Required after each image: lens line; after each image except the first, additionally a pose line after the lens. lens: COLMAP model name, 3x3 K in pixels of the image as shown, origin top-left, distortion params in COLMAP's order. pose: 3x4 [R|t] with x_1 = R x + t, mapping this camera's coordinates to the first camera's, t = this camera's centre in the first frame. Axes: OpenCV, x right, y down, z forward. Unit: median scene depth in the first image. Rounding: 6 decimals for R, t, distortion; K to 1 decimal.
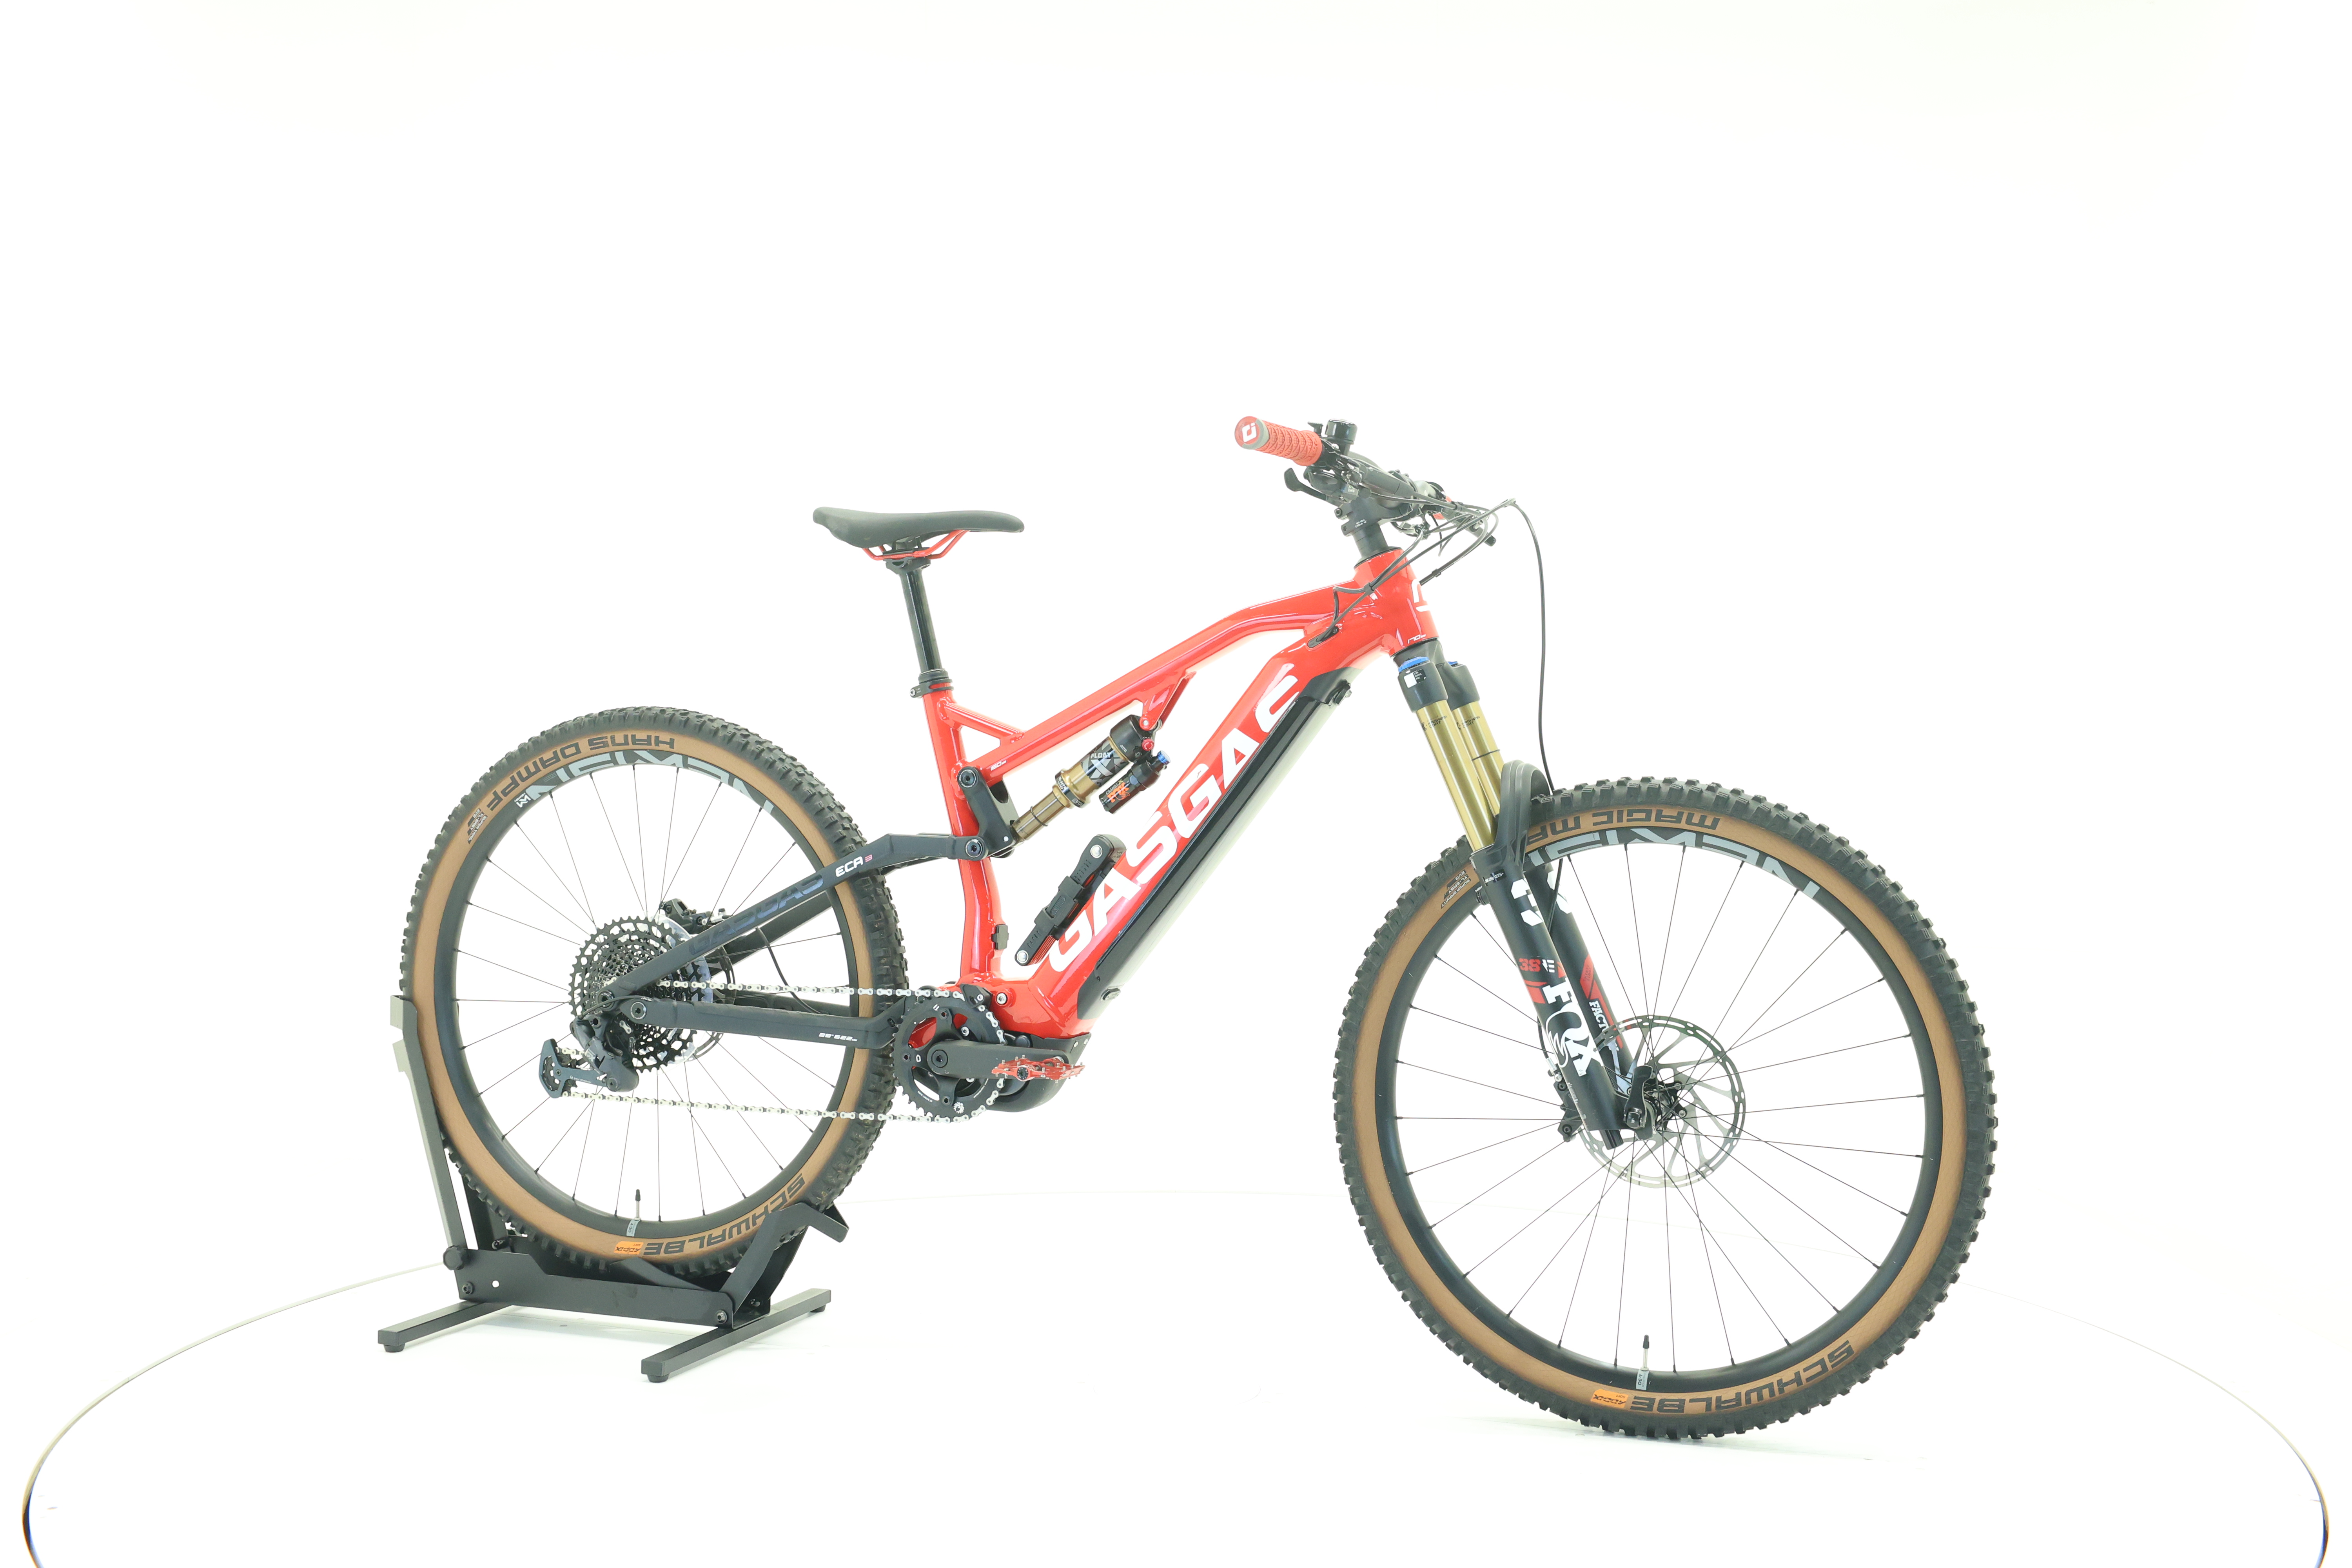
lens RADIAL K [[2474.4, 0, 1170.7], [0, 2474.4, 781.5], [0, 0, 1]] dist [-0.002878, 0.000000]
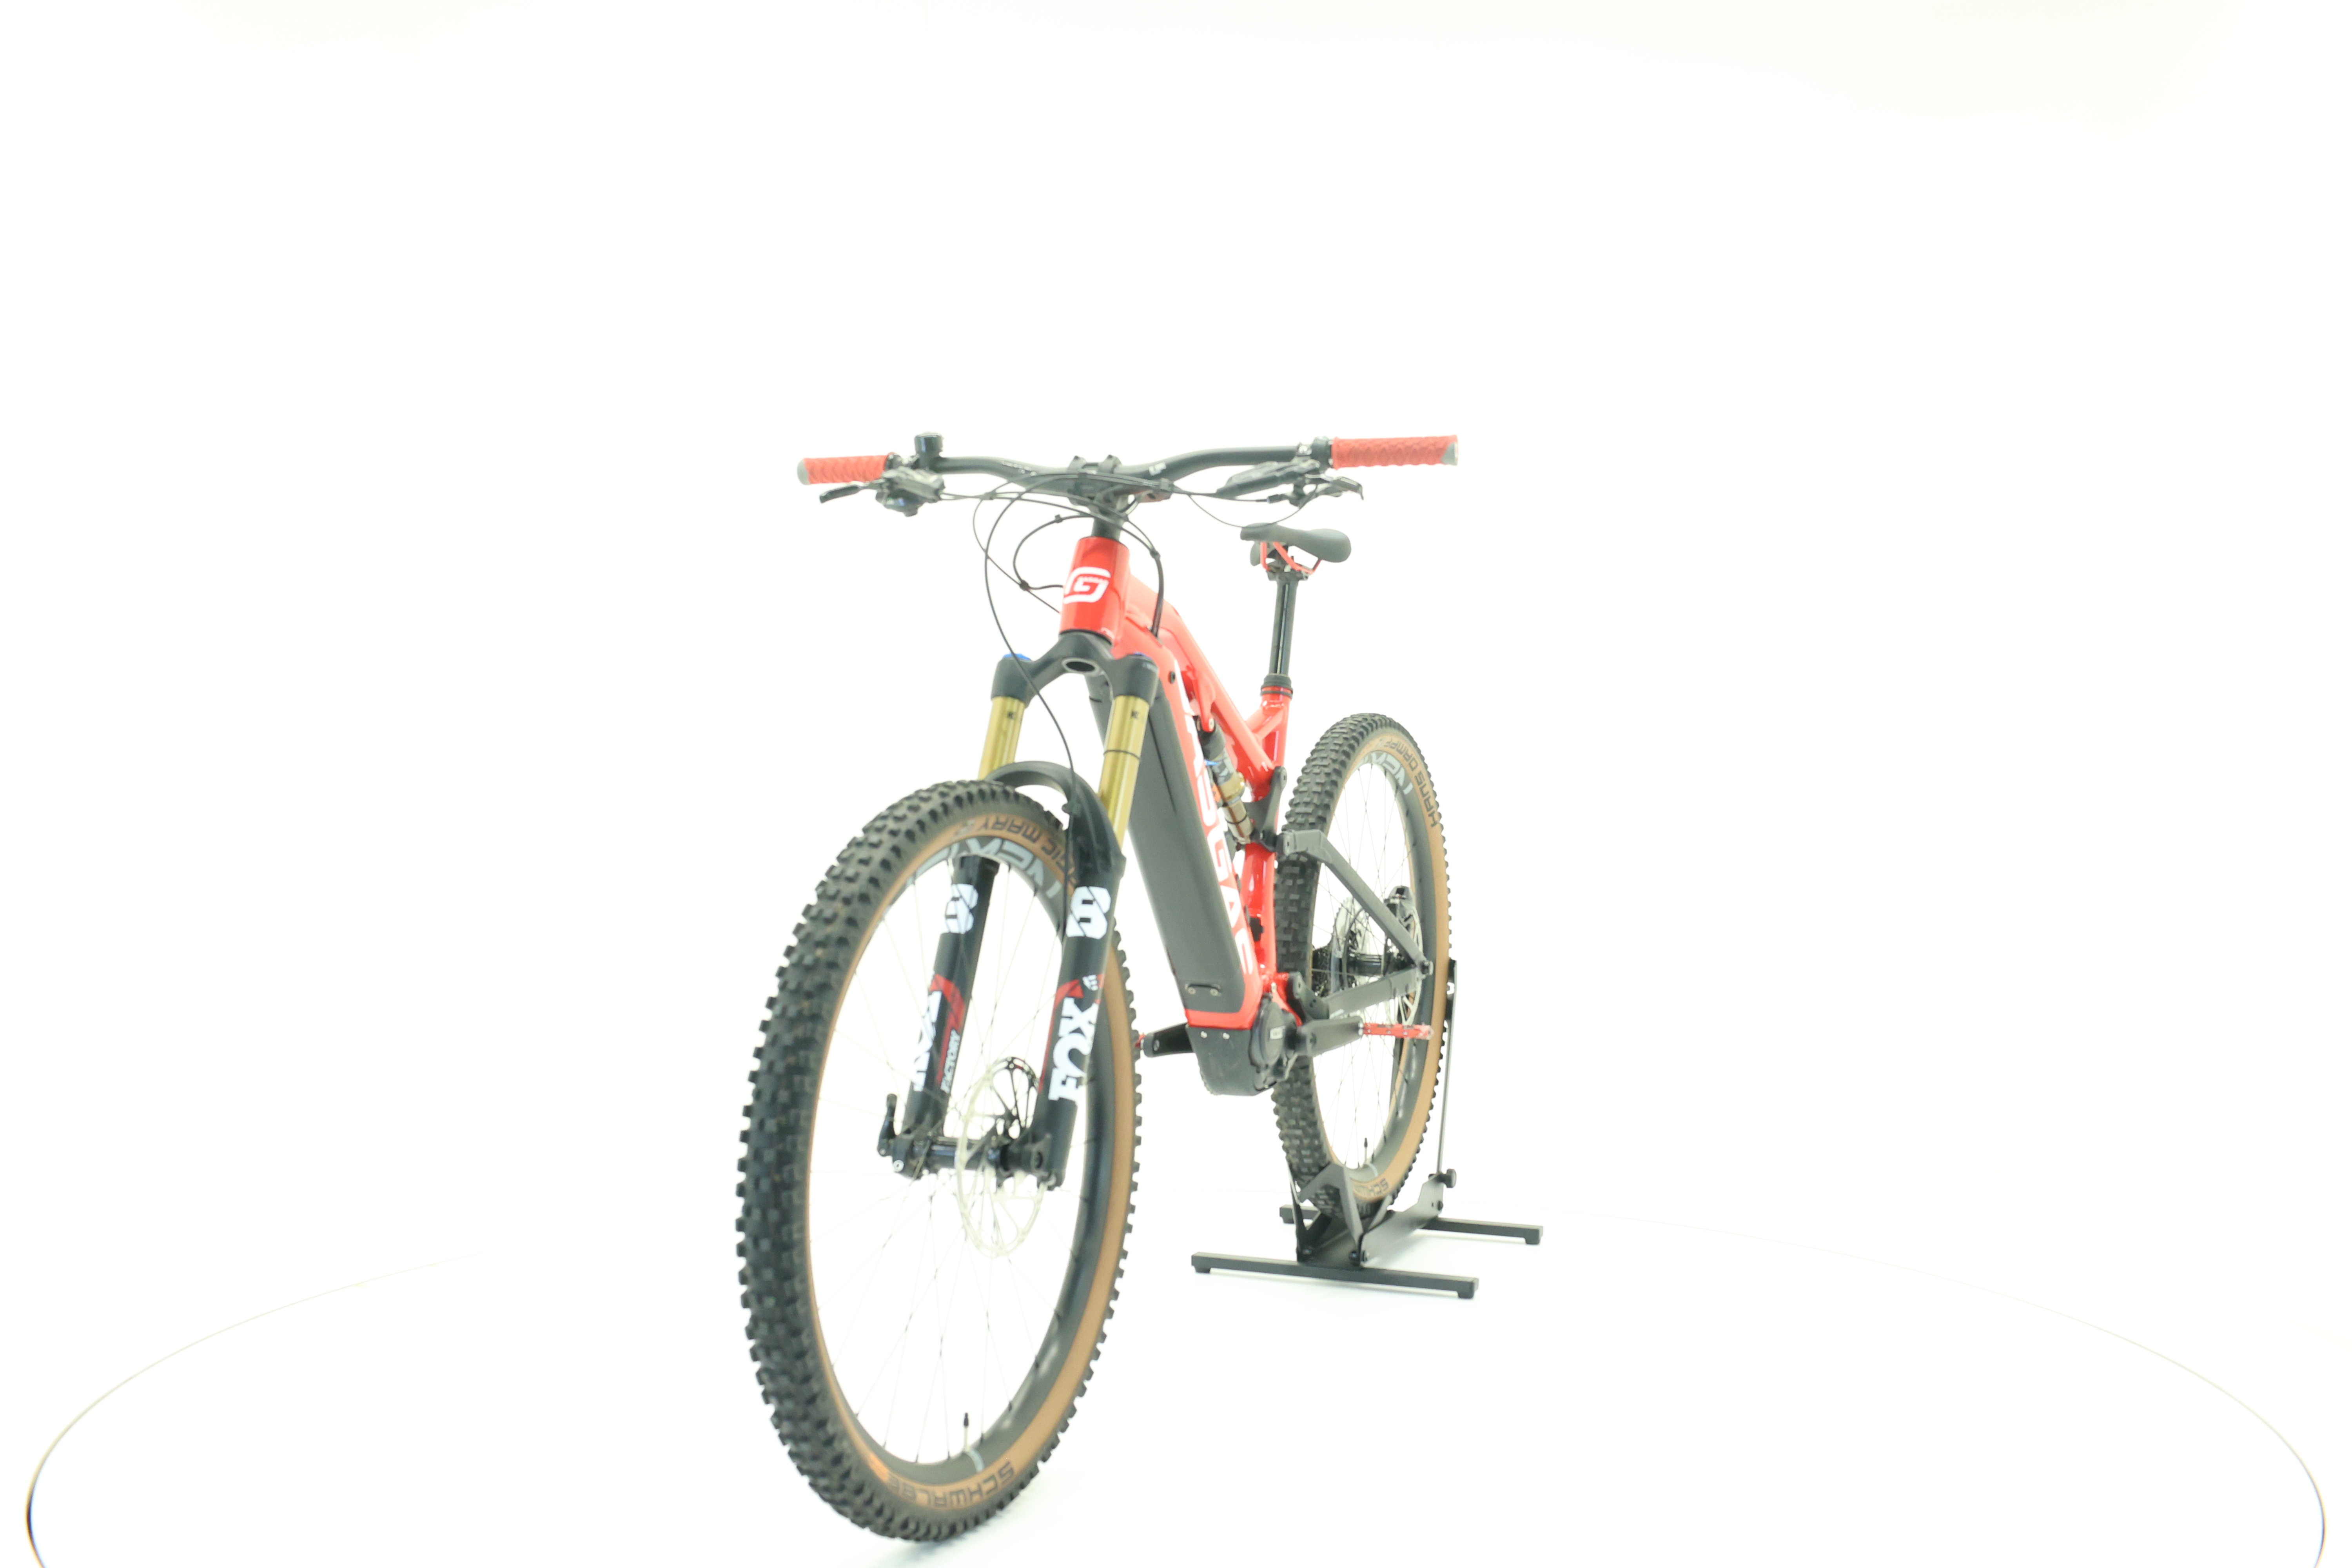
lens RADIAL K [[2474.4, 0, 1181.0], [0, 2474.4, 781.3], [0, 0, 1]] dist [-0.002878, 0.000000]
pose [[-0.036264, 0.014457, -0.999238, 0.974431], [-0.023165, 0.999615, 0.015303, -0.014991], [0.999074, 0.023702, -0.035915, 1.005462]]
